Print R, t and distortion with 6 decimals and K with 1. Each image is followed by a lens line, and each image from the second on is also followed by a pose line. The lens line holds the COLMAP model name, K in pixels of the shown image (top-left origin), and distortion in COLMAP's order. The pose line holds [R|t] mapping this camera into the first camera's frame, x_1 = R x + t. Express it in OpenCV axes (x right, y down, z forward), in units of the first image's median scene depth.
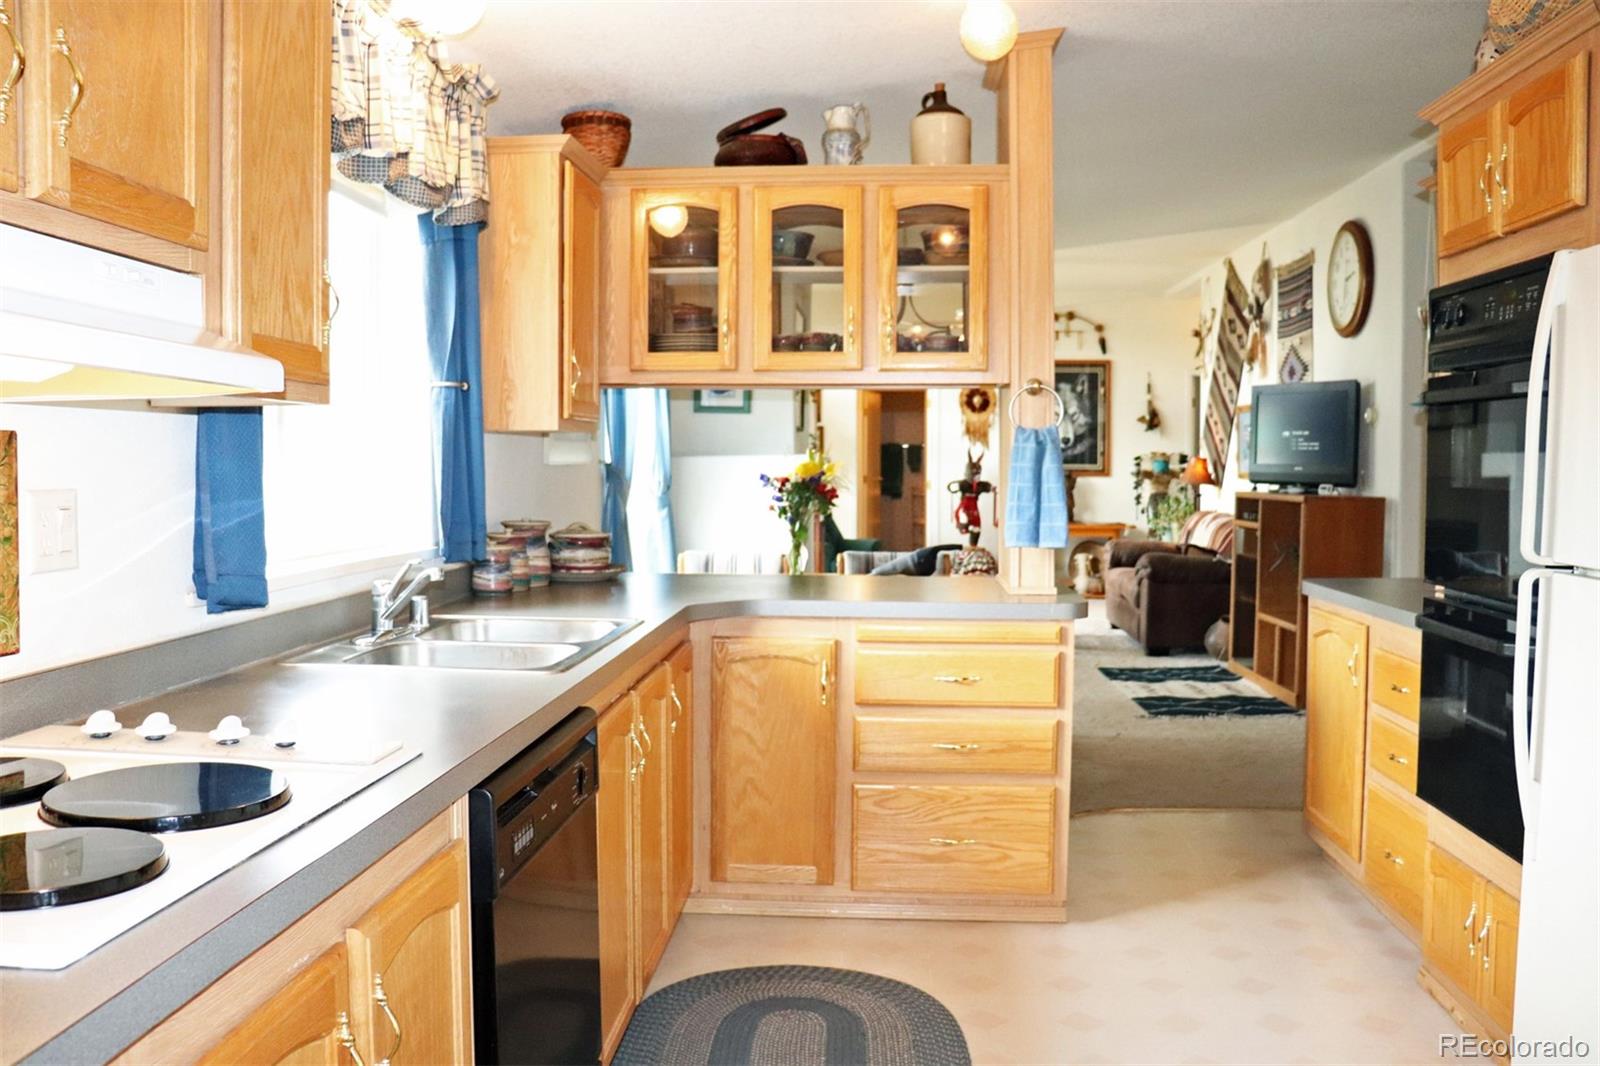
lens RADIAL K [[1350.2, 0, 794.8], [0, 1350.2, 534.8], [0, 0, 1]] dist [-0.159078, 0.135013]
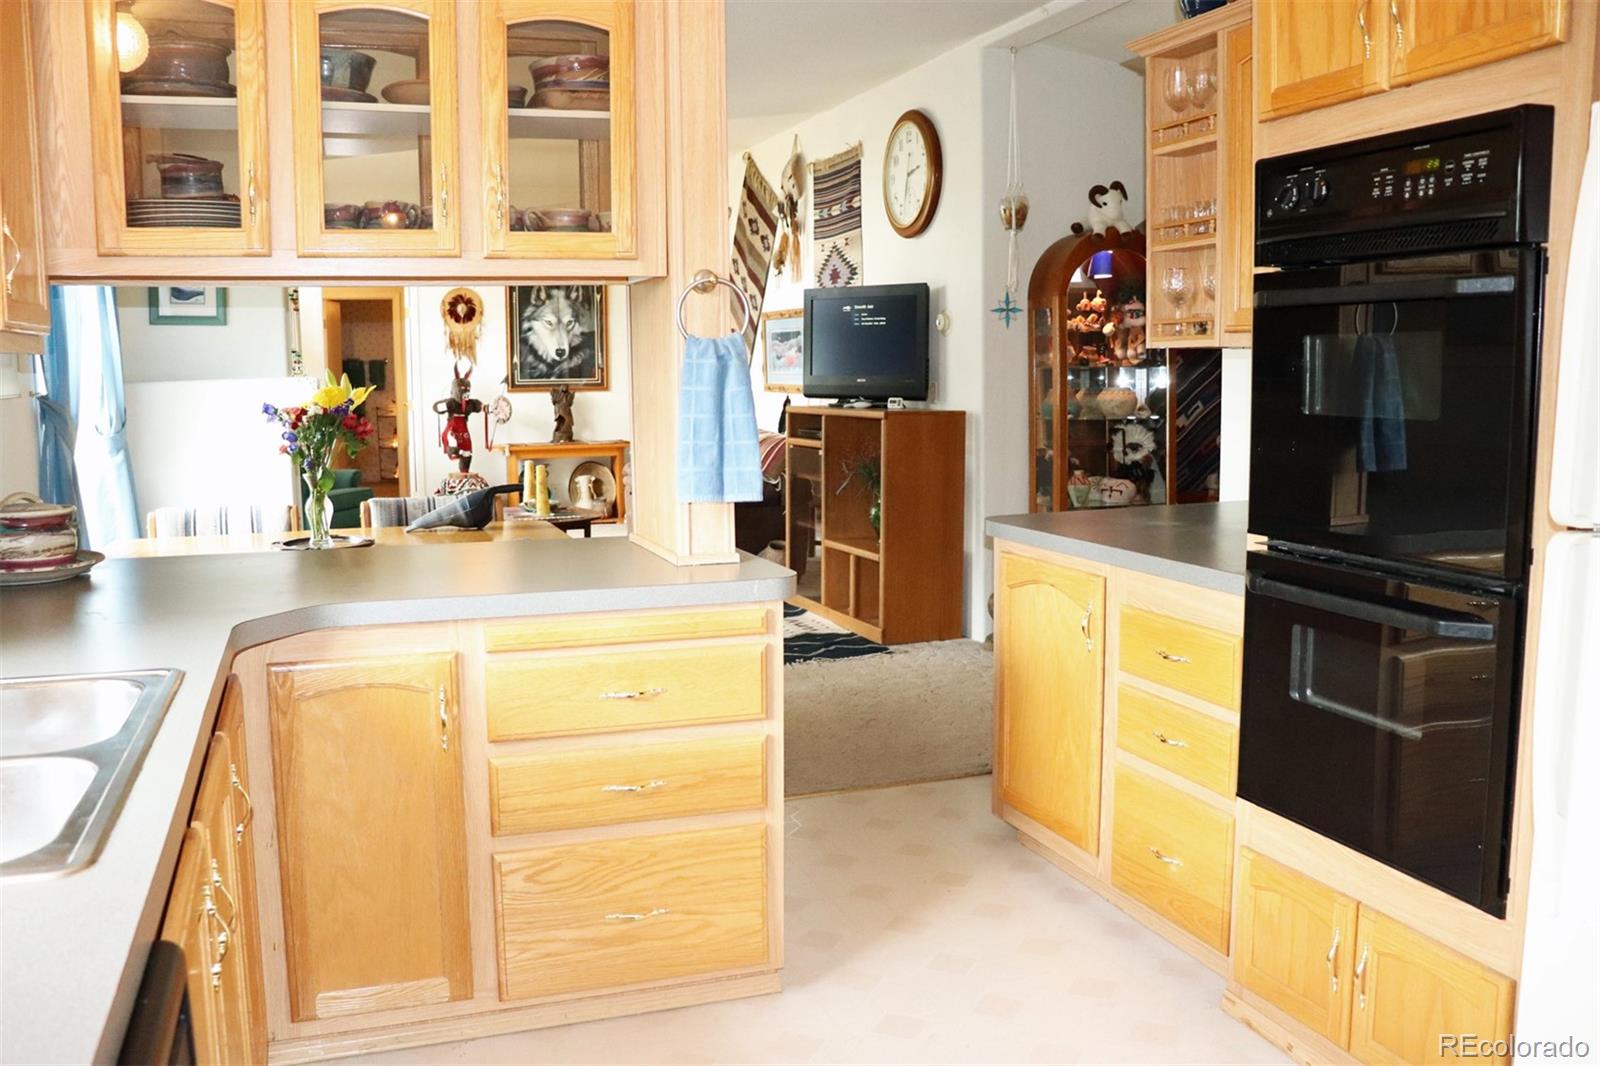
lens RADIAL K [[1350.2, 0, 788.8], [0, 1350.2, 540.9], [0, 0, 1]] dist [-0.159078, 0.135013]
pose [[0.916856, -0.060027, 0.394680, -0.072752], [0.032091, 0.996514, 0.077012, -0.023465], [-0.397926, -0.057943, 0.915586, 0.293049]]
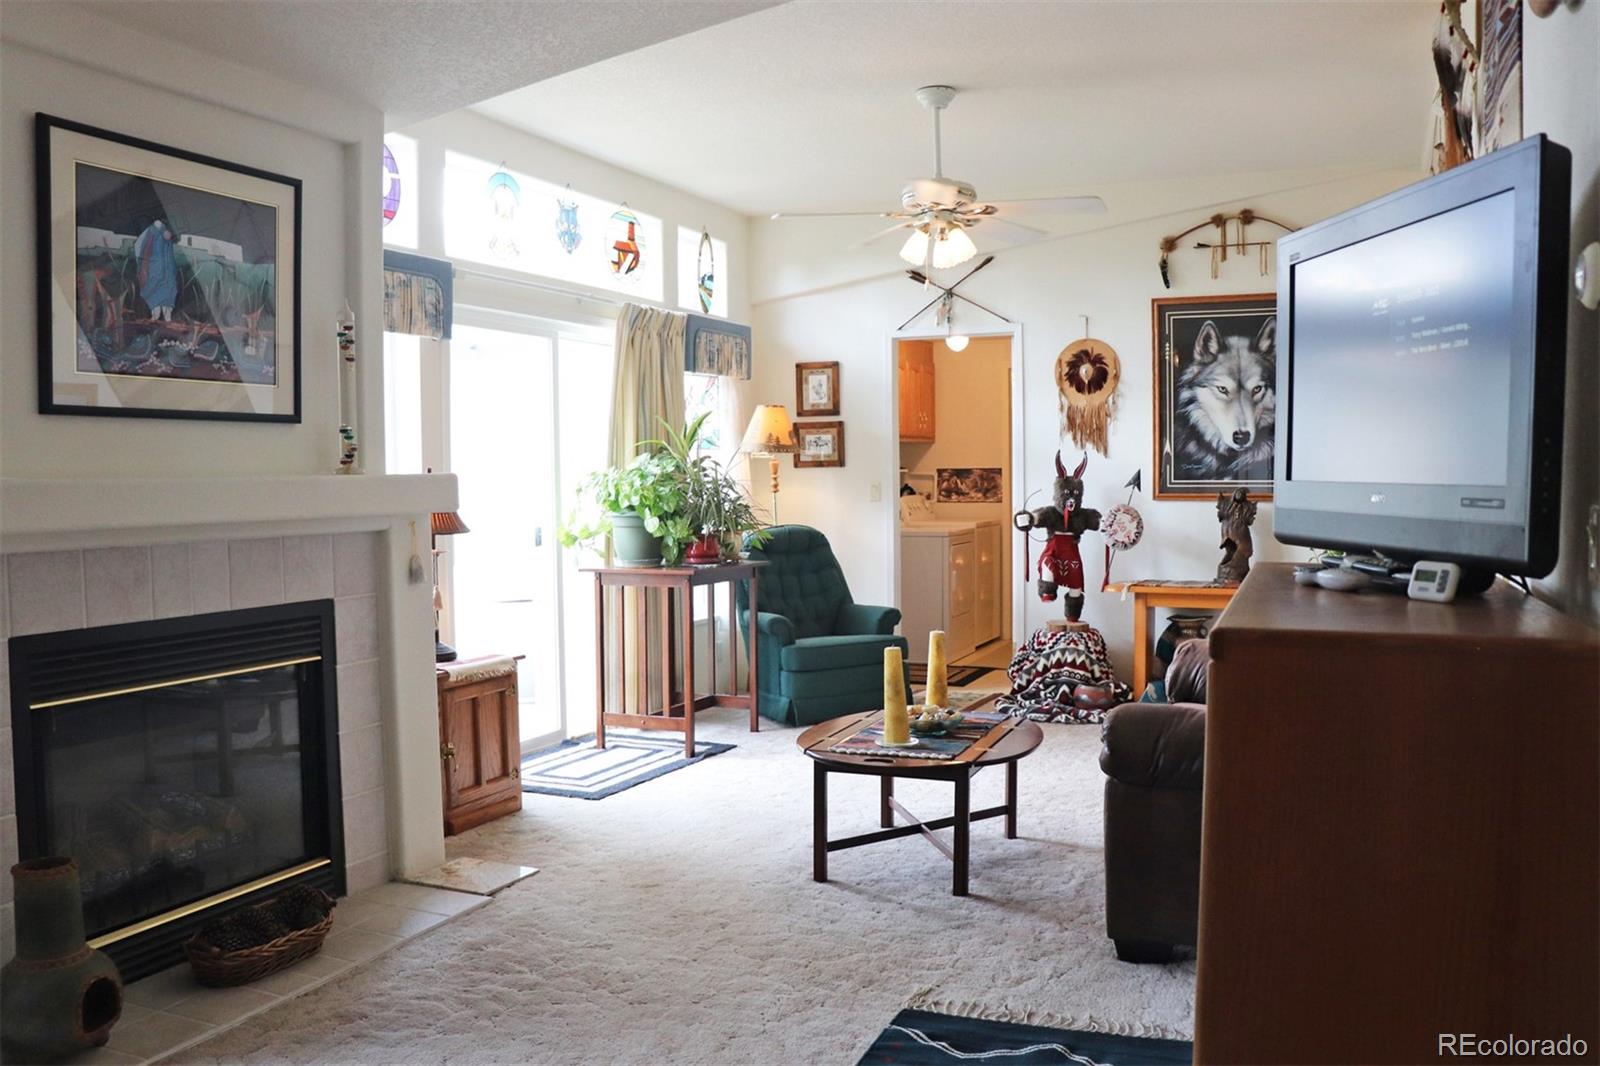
lens RADIAL K [[1350.2, 0, 800.1], [0, 1350.2, 532.4], [0, 0, 1]] dist [-0.159078, 0.135013]
pose [[0.945483, 0.004787, -0.325637, 0.645782], [-0.008349, 0.999920, -0.009544, -0.071335], [0.325565, 0.011742, 0.945447, 1.265044]]
